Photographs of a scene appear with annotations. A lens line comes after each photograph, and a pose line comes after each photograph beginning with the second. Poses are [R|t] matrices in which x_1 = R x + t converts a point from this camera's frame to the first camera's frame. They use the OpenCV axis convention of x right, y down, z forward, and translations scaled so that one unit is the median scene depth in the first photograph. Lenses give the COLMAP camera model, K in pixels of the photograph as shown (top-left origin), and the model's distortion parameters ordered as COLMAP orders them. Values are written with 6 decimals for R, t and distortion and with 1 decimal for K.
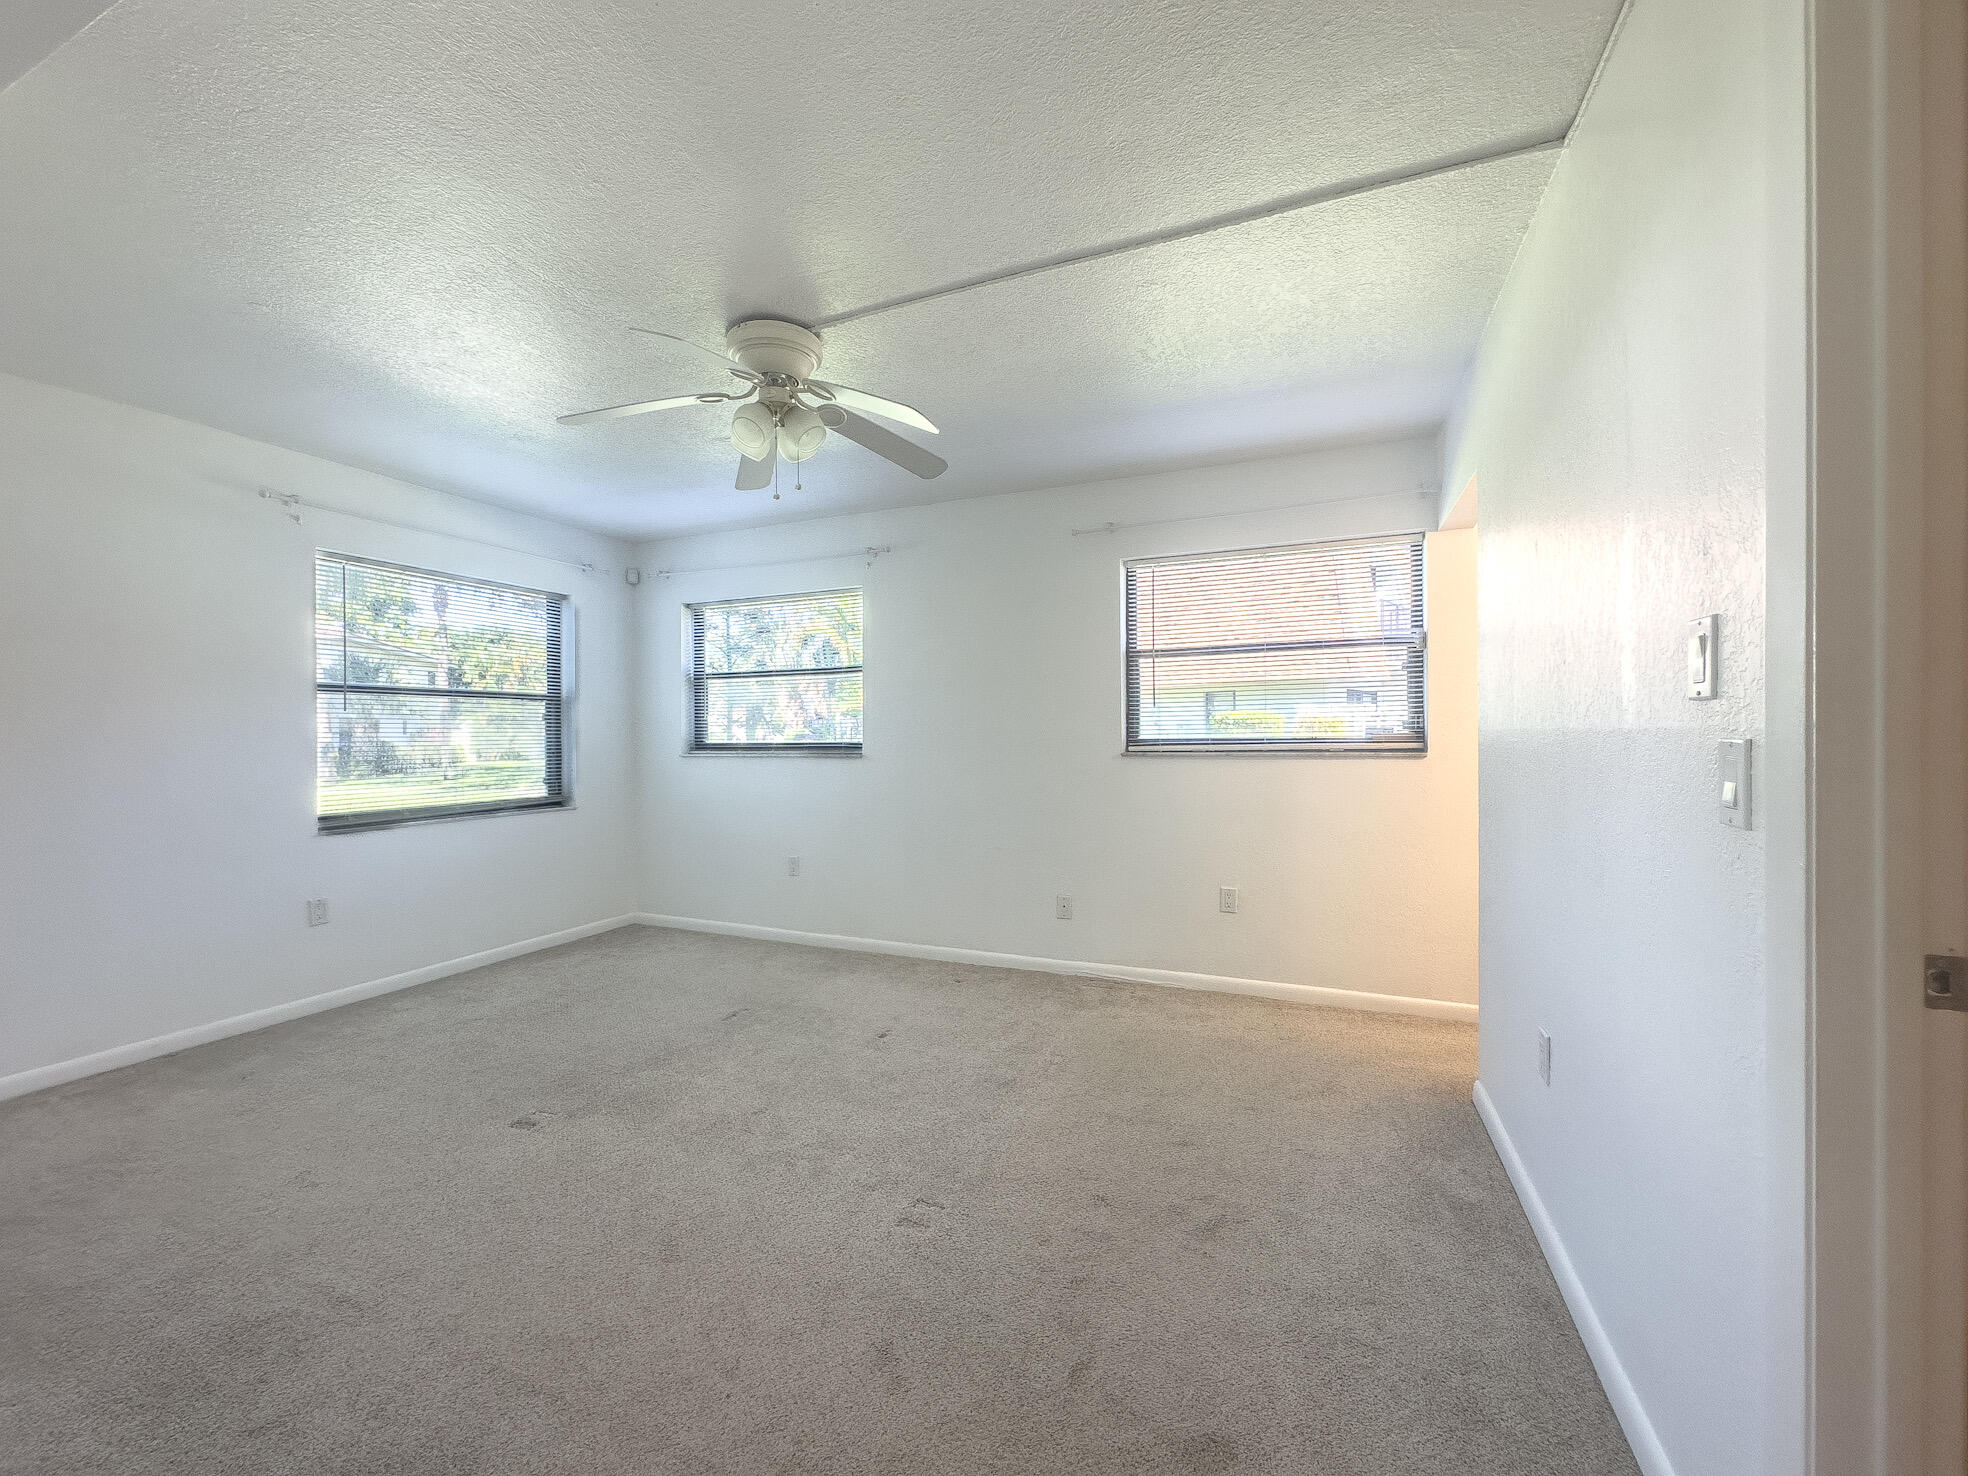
lens RADIAL K [[783.8, 0, 983.8], [0, 783.8, 741.2], [0, 0, 1]] dist [-0.005401, 0.001107]
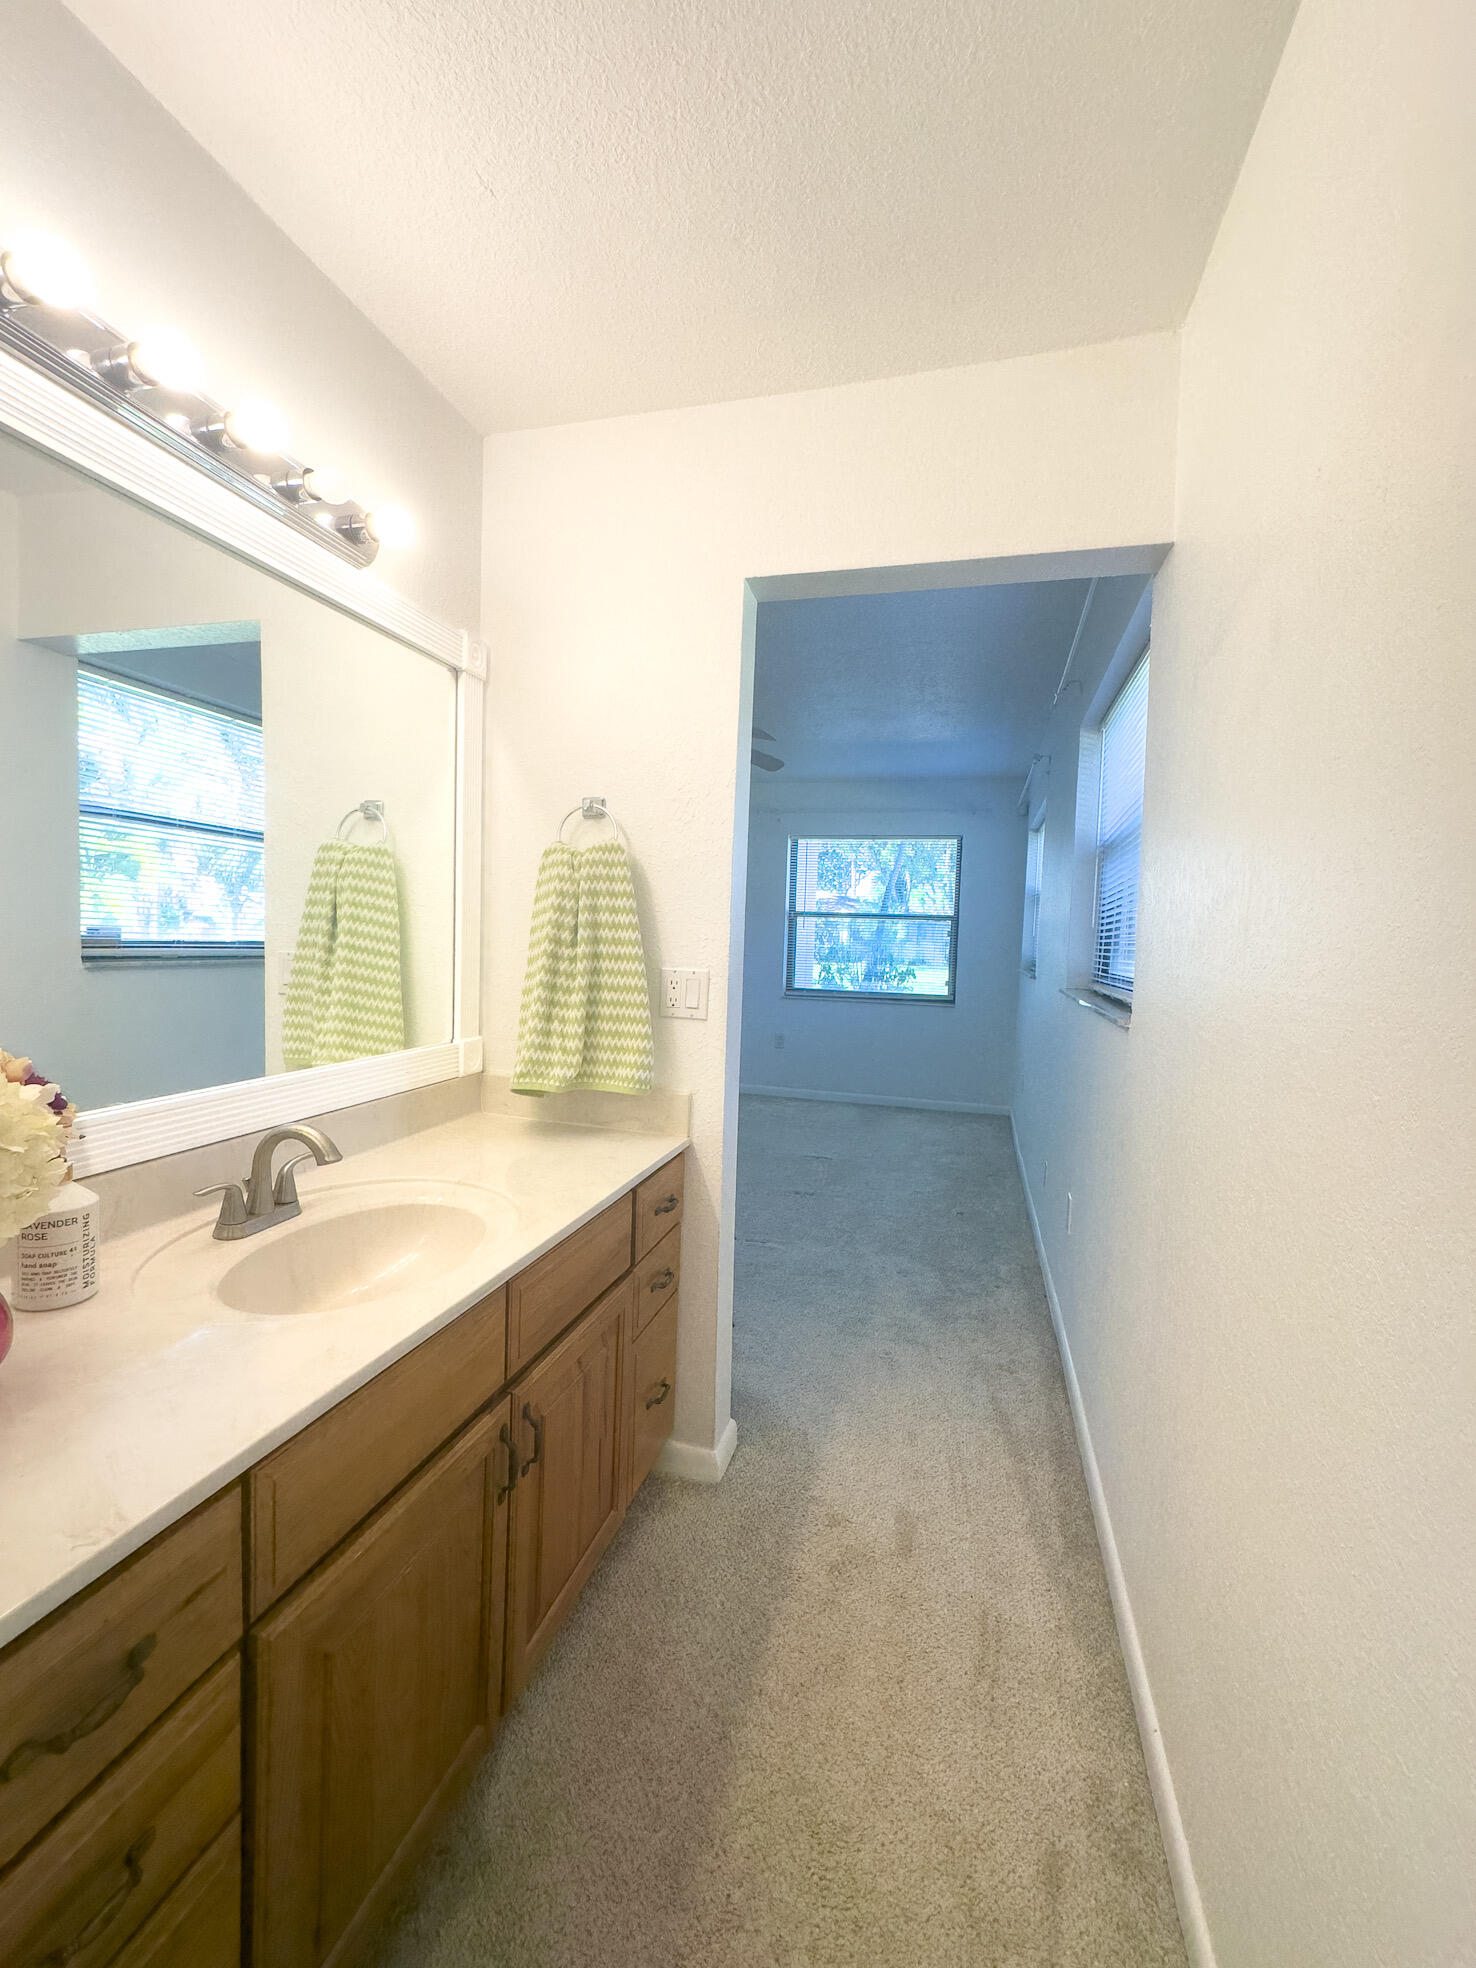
lens RADIAL K [[845.9, 0, 744.2], [0, 845.9, 994.2], [0, 0, 1]] dist [-0.002116, -0.000020]
pose [[0.126169, 0.078683, -0.988883, 1.136319], [-0.041970, 0.996380, 0.073924, -0.029155], [0.991121, 0.032177, 0.129015, 0.731955]]
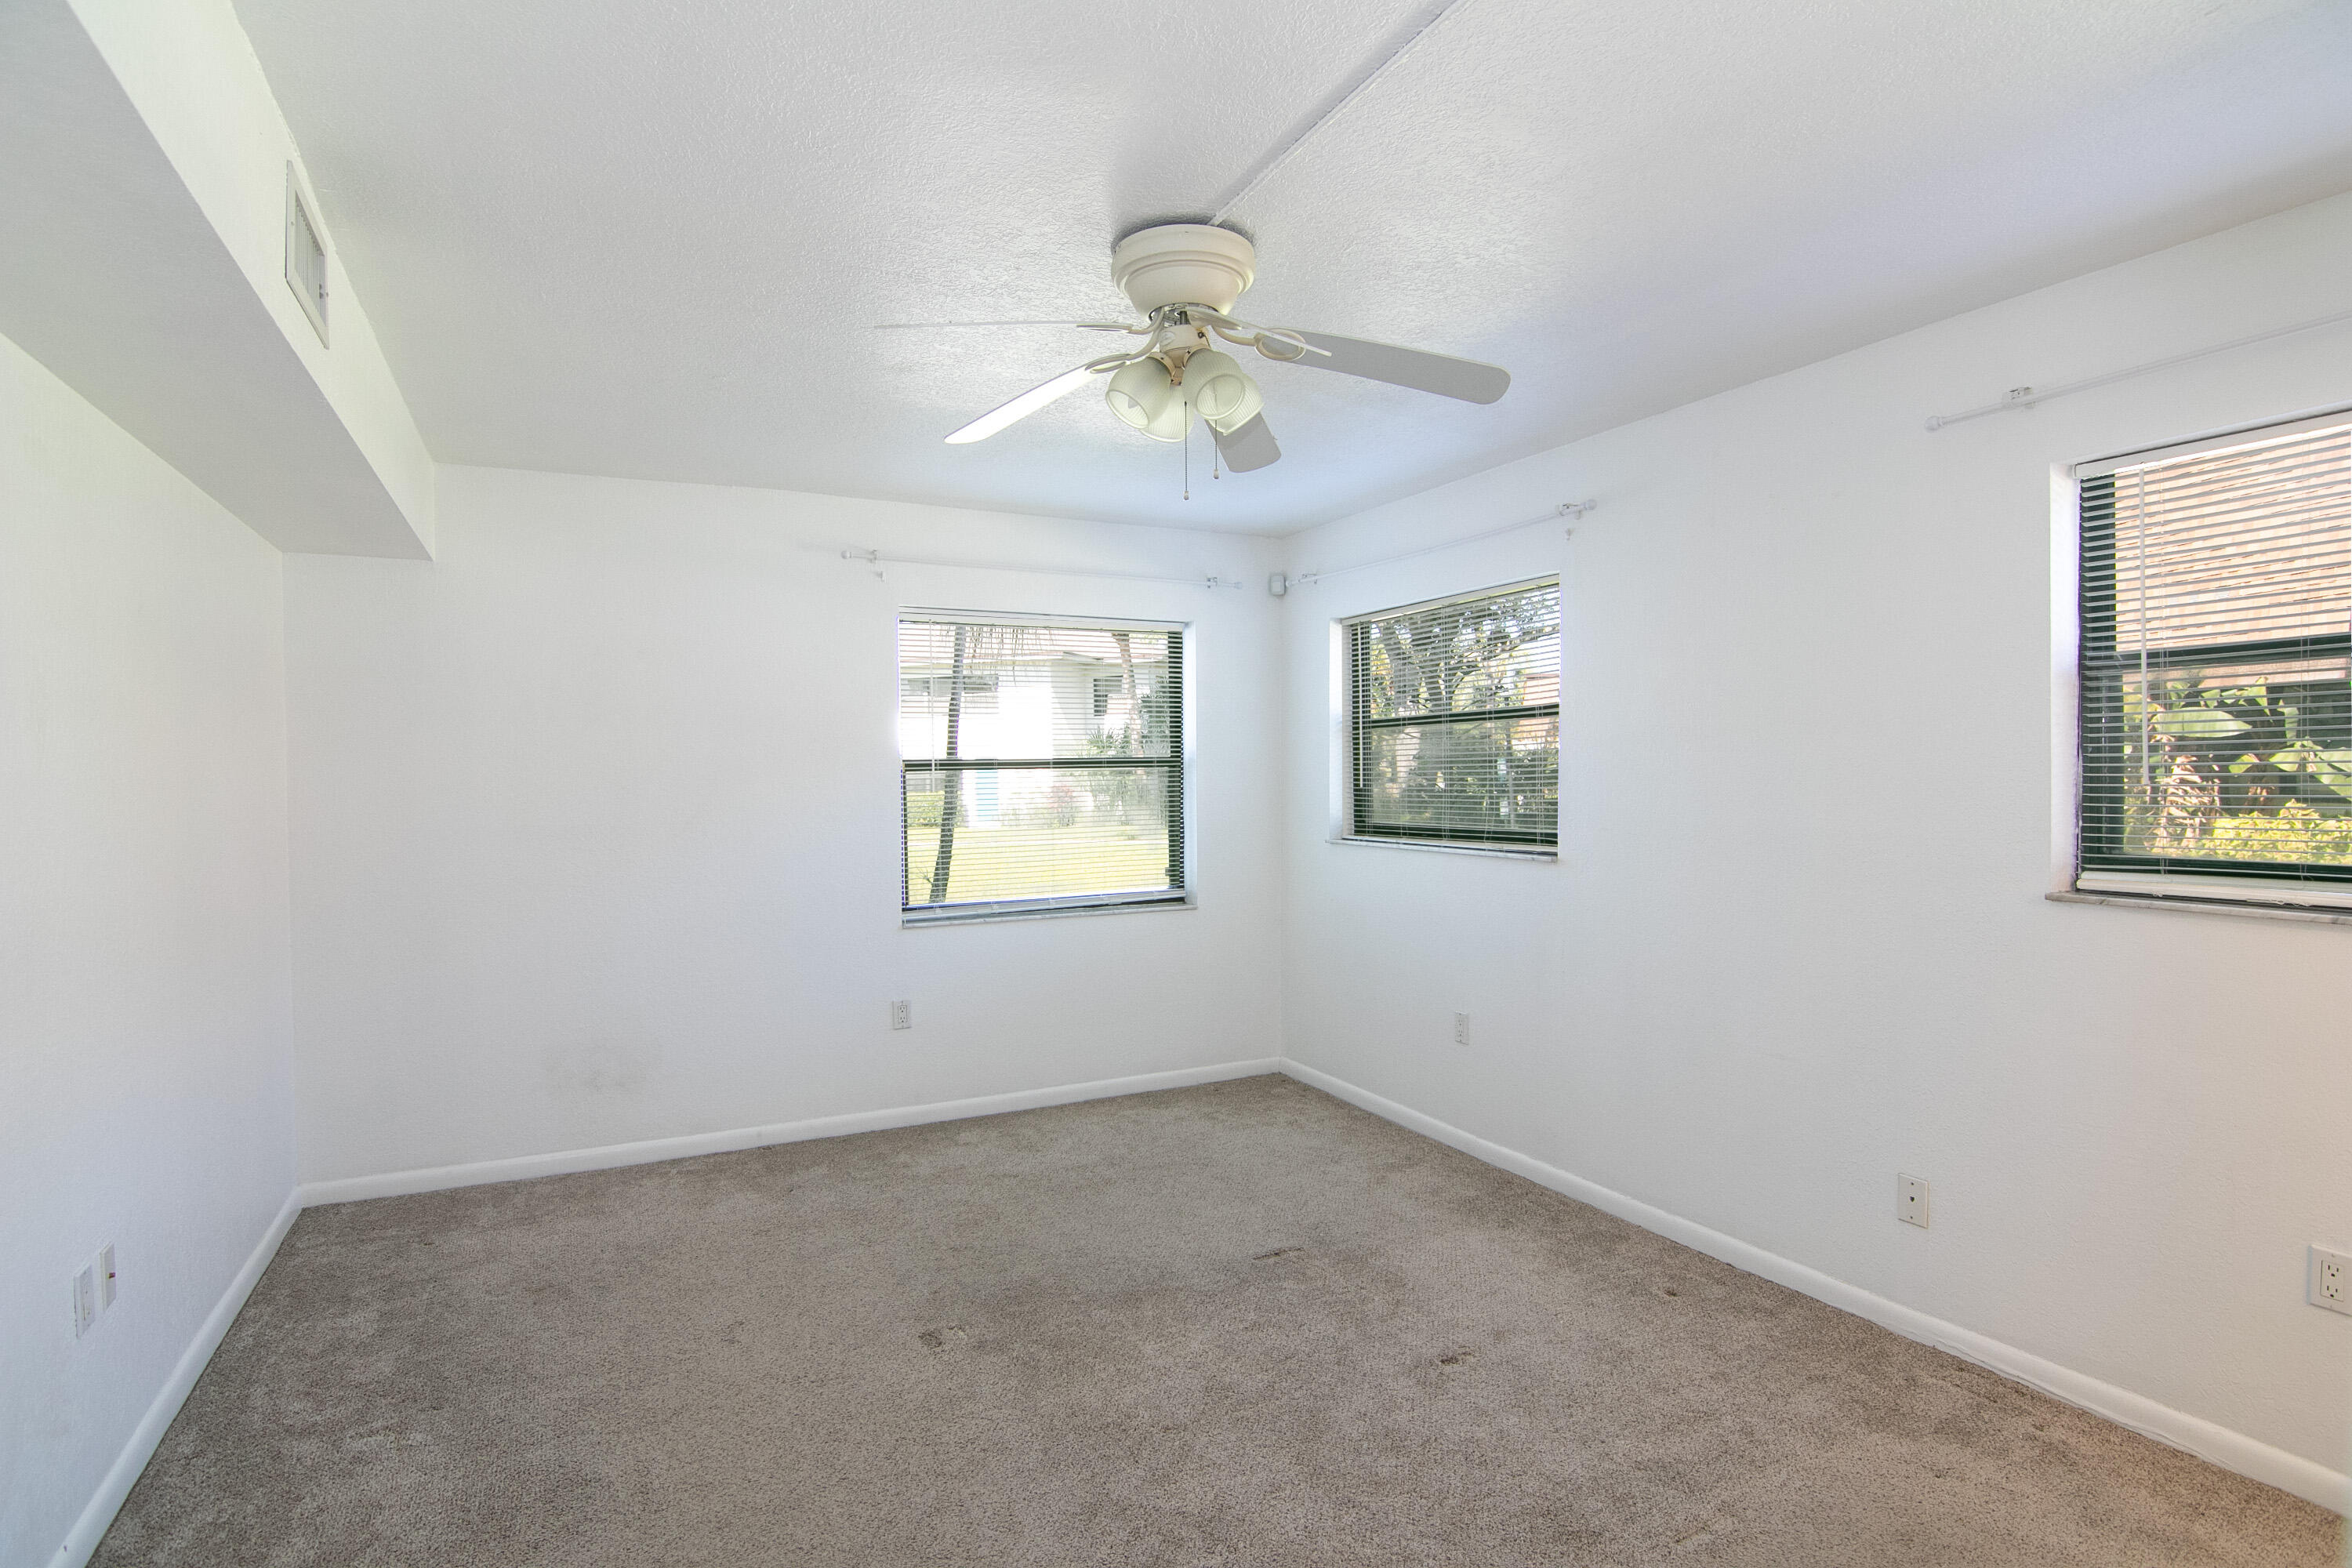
lens RADIAL K [[1181.5, 0, 1174.0], [0, 1181.5, 798.5], [0, 0, 1]] dist [-0.008731, -0.009598]
pose [[0.762999, 0.017354, -0.646166, 0.276485], [-0.003380, 0.999733, 0.022859, -0.066313], [0.646391, -0.015257, 0.762854, 0.193843]]
